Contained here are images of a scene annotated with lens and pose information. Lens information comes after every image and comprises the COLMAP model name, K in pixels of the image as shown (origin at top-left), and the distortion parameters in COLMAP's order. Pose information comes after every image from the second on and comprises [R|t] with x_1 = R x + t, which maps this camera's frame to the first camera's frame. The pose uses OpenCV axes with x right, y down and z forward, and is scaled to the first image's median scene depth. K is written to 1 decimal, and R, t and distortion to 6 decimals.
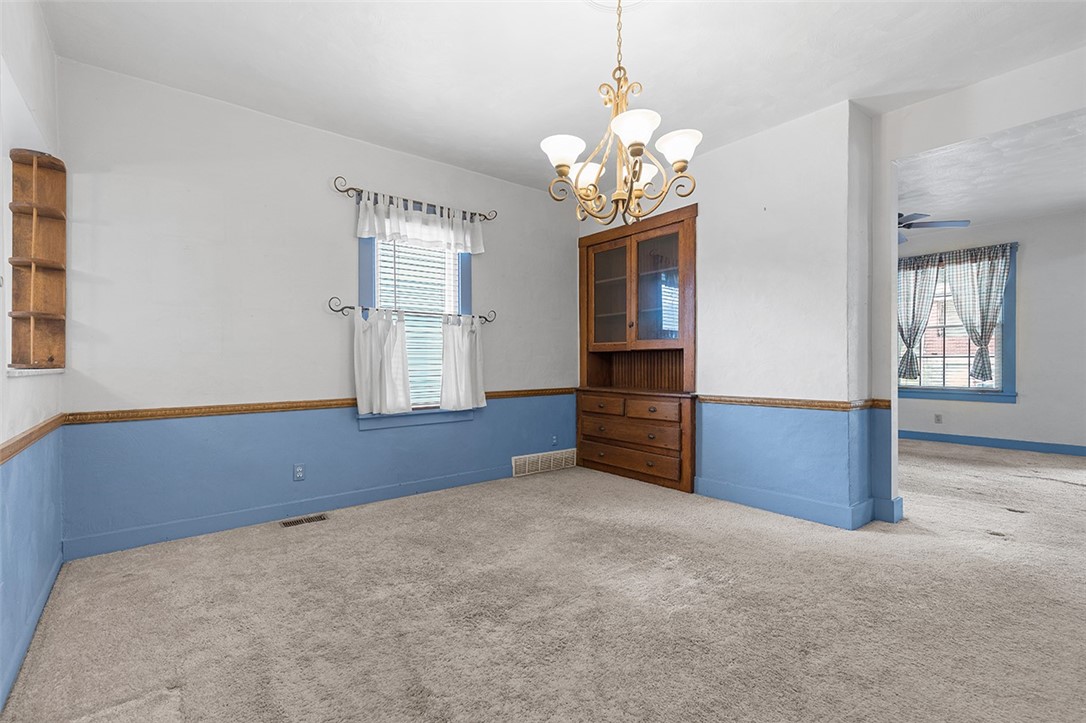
lens RADIAL K [[494.3, 0, 543.4], [0, 494.3, 365.5], [0, 0, 1]] dist [0.002331, 0.000293]
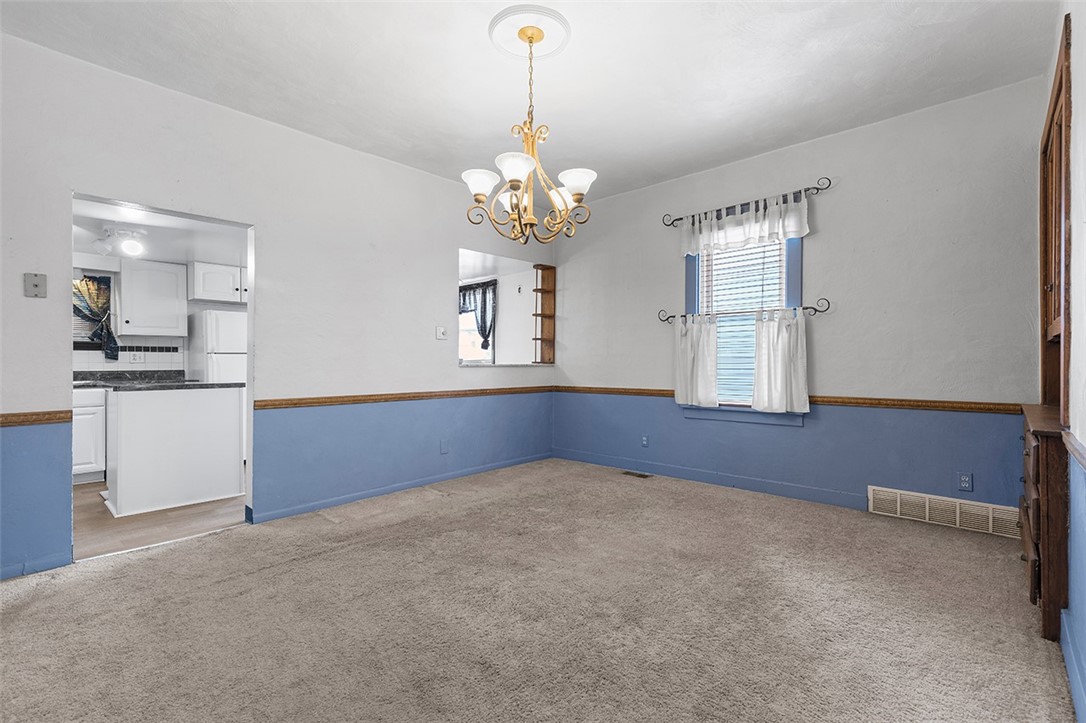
lens RADIAL K [[483.2, 0, 543.0], [0, 483.2, 361.5], [0, 0, 1]] dist [0.000201, -0.000017]
pose [[0.140123, 0.001440, -0.990133, 0.706328], [-0.004298, 0.999990, 0.000846, -0.004203], [0.990125, 0.004137, 0.140128, 0.471265]]
